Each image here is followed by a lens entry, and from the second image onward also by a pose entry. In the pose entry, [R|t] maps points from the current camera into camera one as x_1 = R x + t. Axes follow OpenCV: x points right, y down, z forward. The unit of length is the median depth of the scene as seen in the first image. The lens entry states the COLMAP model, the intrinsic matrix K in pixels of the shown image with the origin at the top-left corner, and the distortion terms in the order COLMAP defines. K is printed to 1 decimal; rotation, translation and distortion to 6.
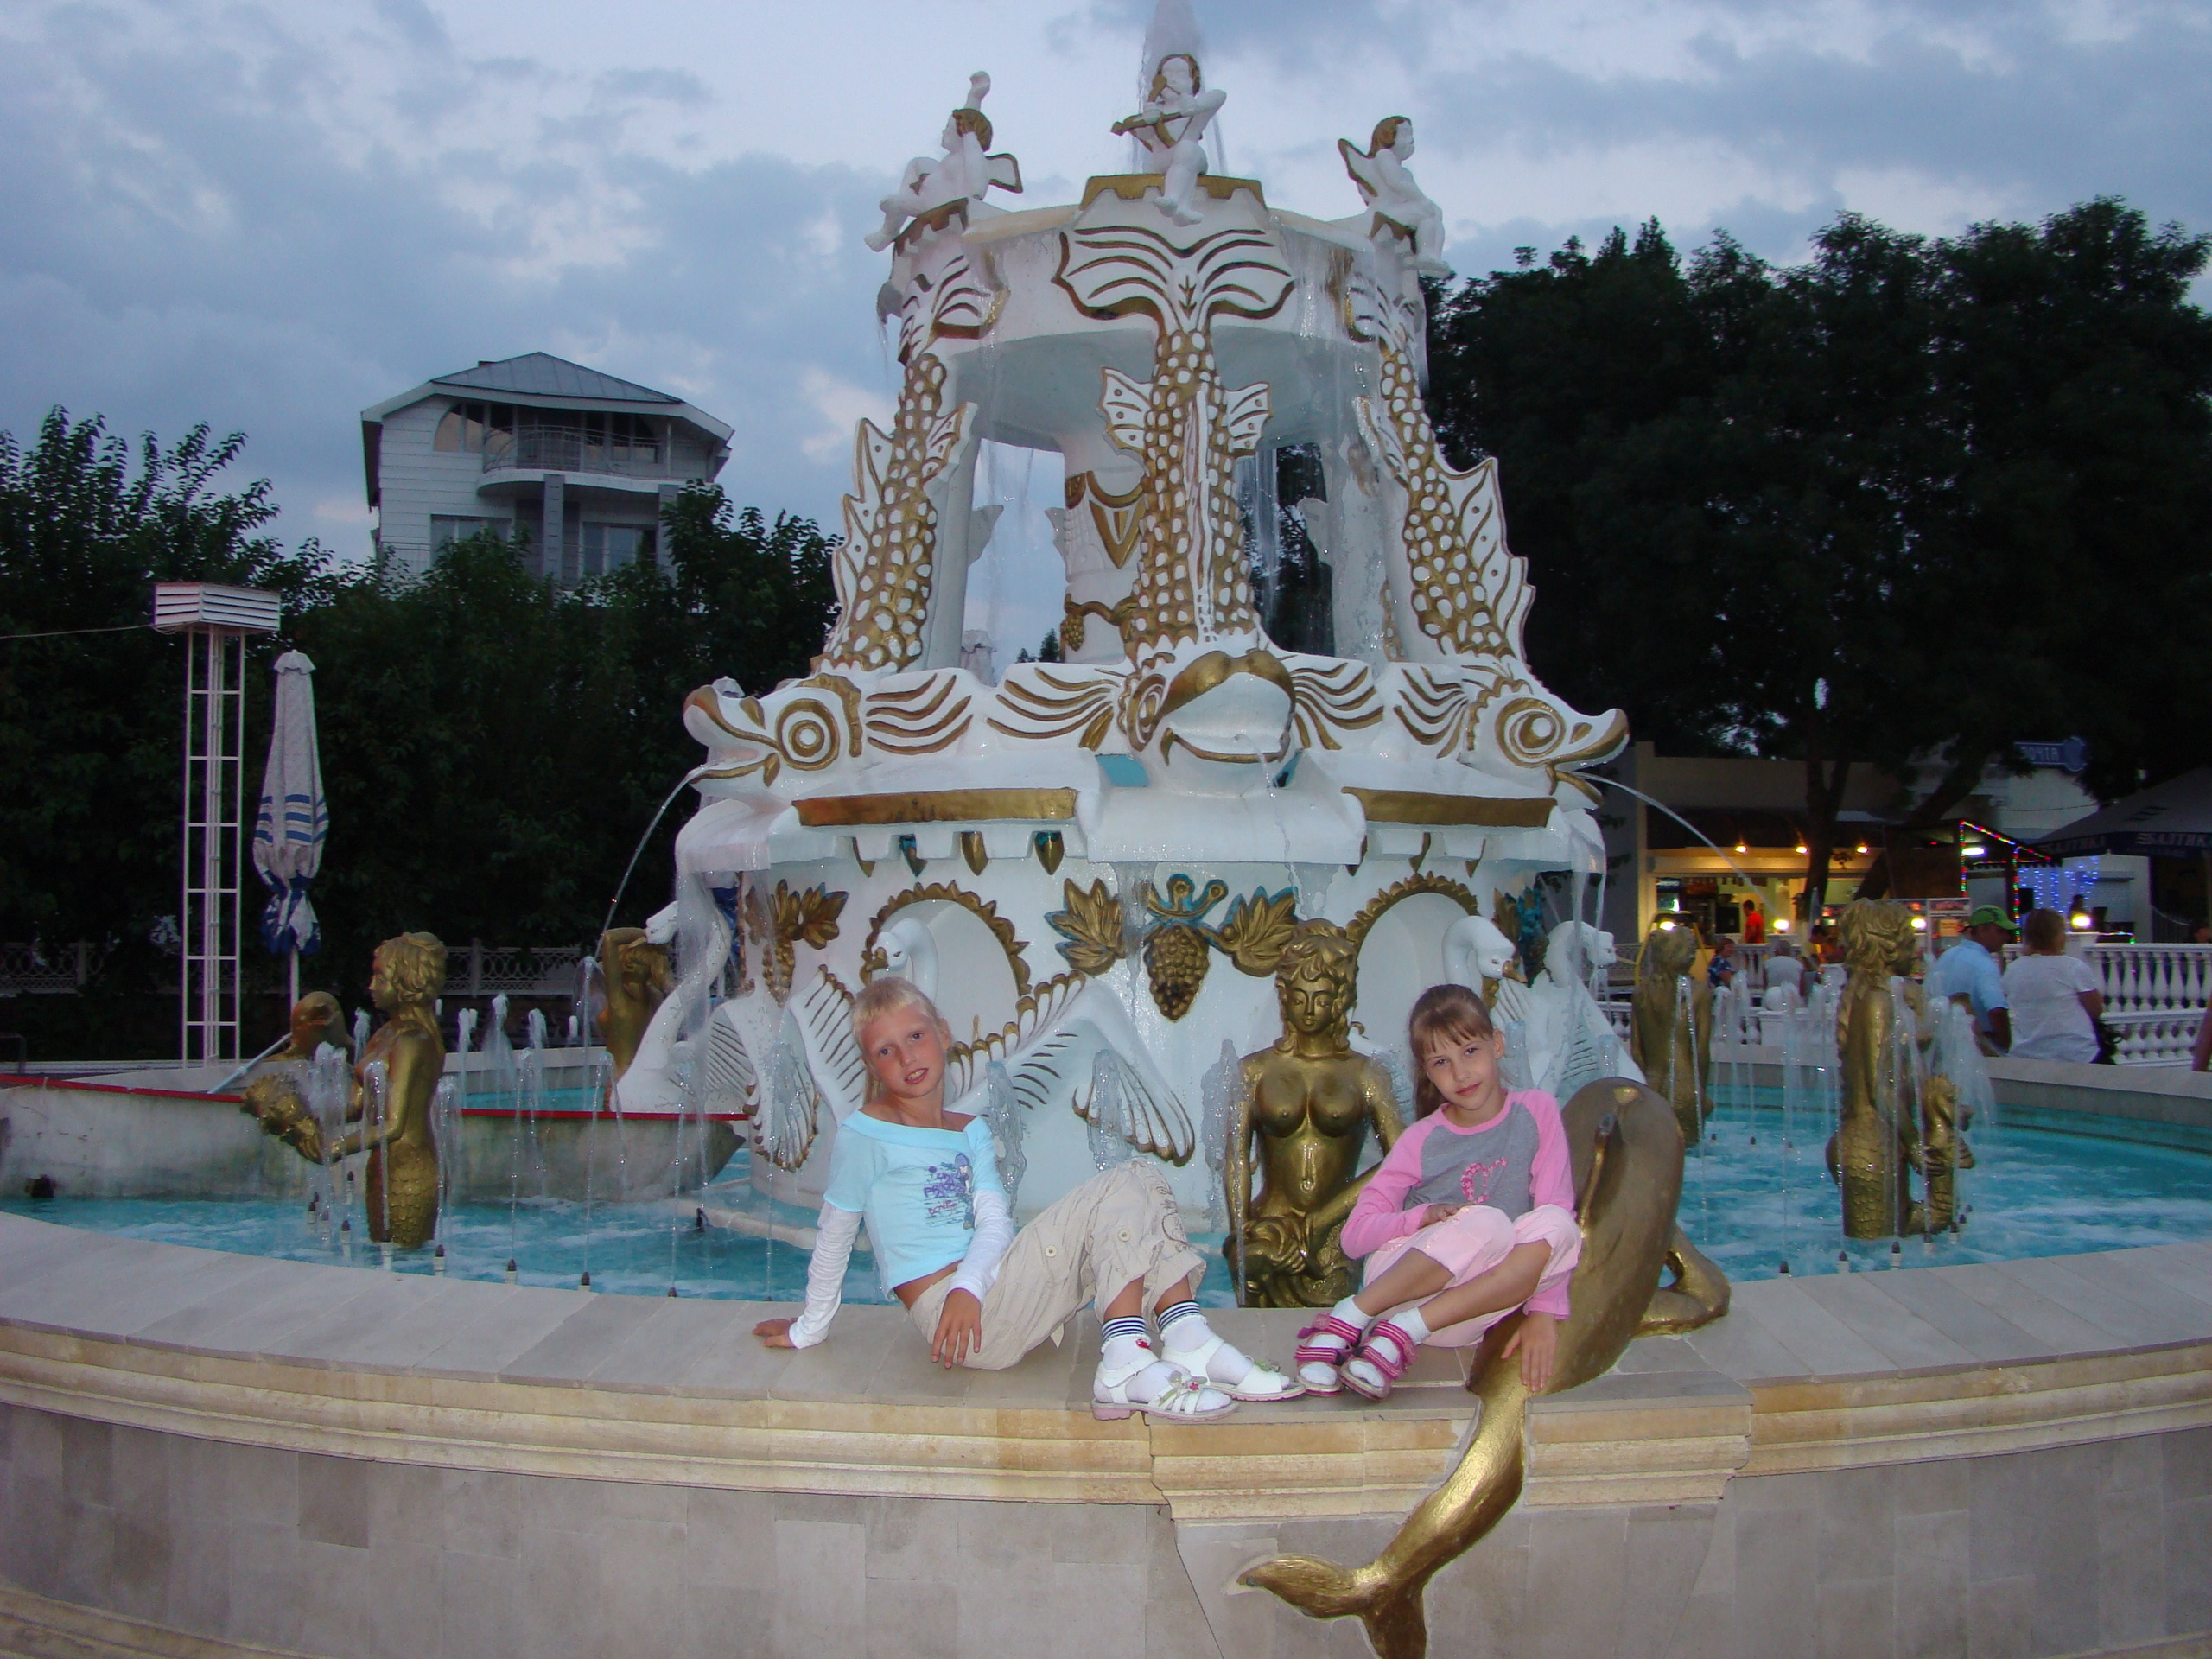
lens RADIAL K [[2085.4, 0, 1106.6], [0, 2085.4, 795.8], [0, 0, 1]] dist [-0.179615, 0.127037]
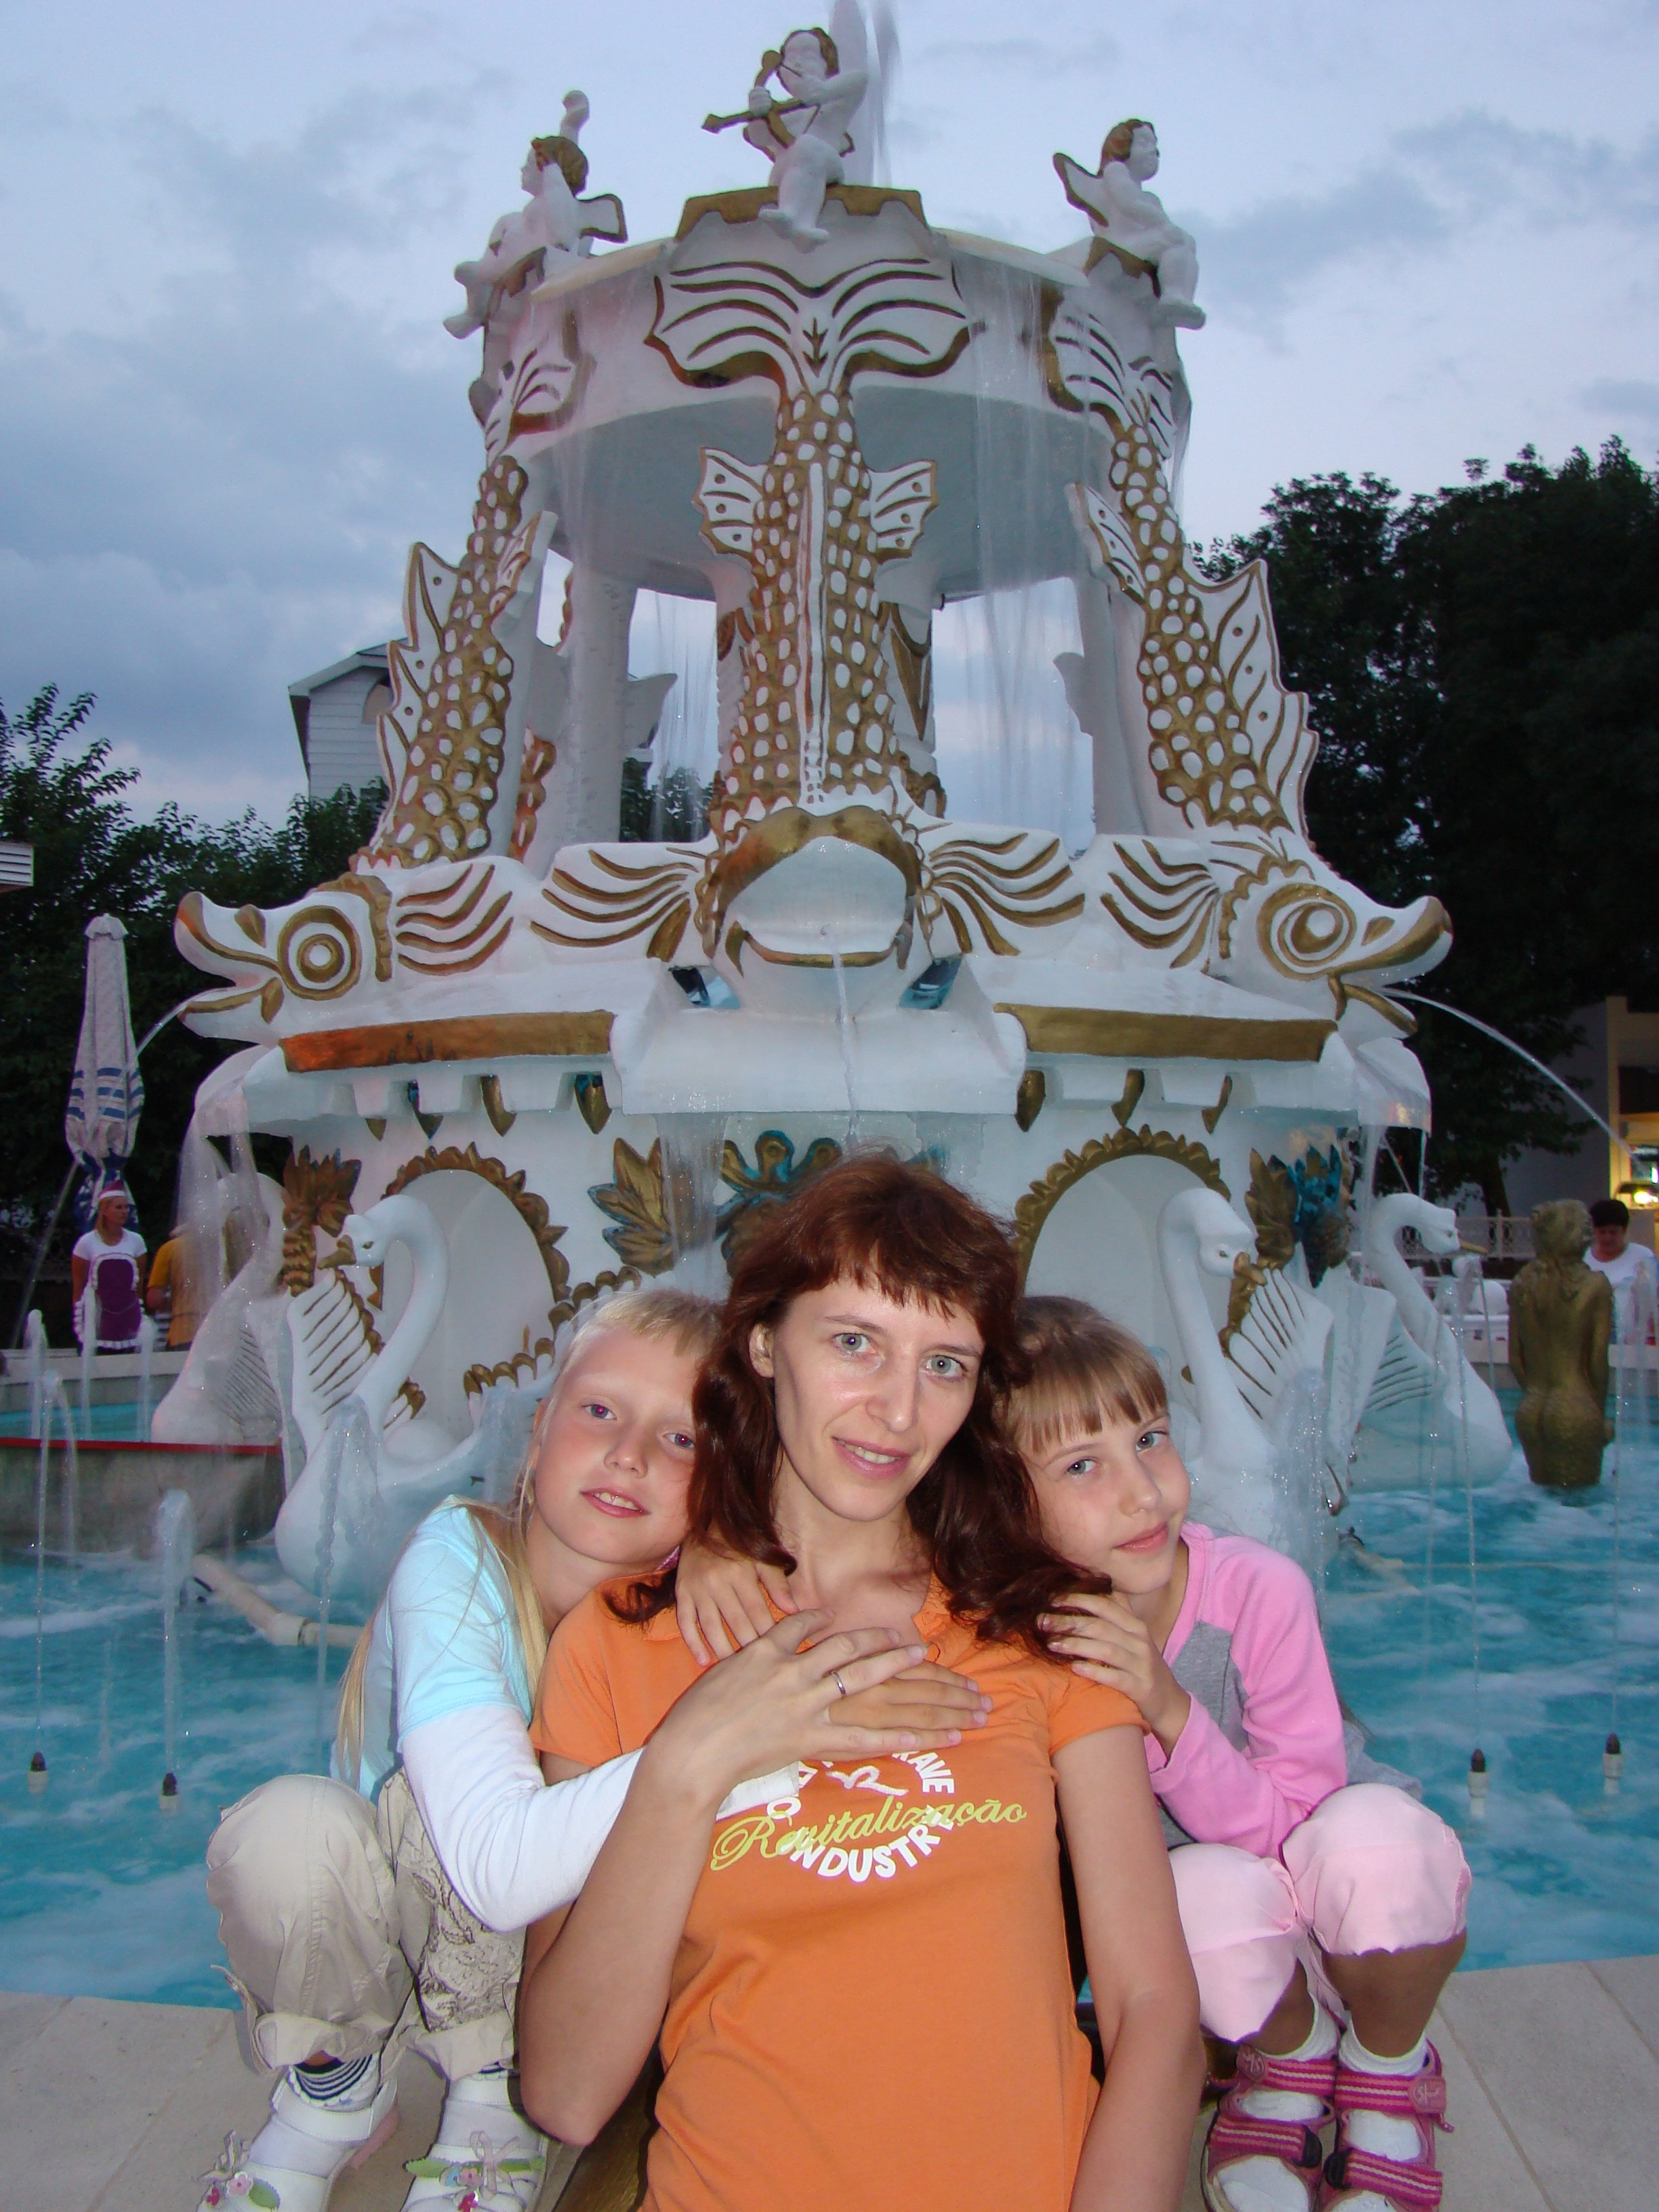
lens RADIAL K [[2081.5, 0, 853.9], [0, 2081.5, 1118.6], [0, 0, 1]] dist [-0.178898, 0.117137]
pose [[0.993063, -0.010289, -0.117135, 0.132169], [0.012952, 0.999674, 0.021990, 0.016499], [0.116870, -0.023354, 0.992873, 0.272575]]
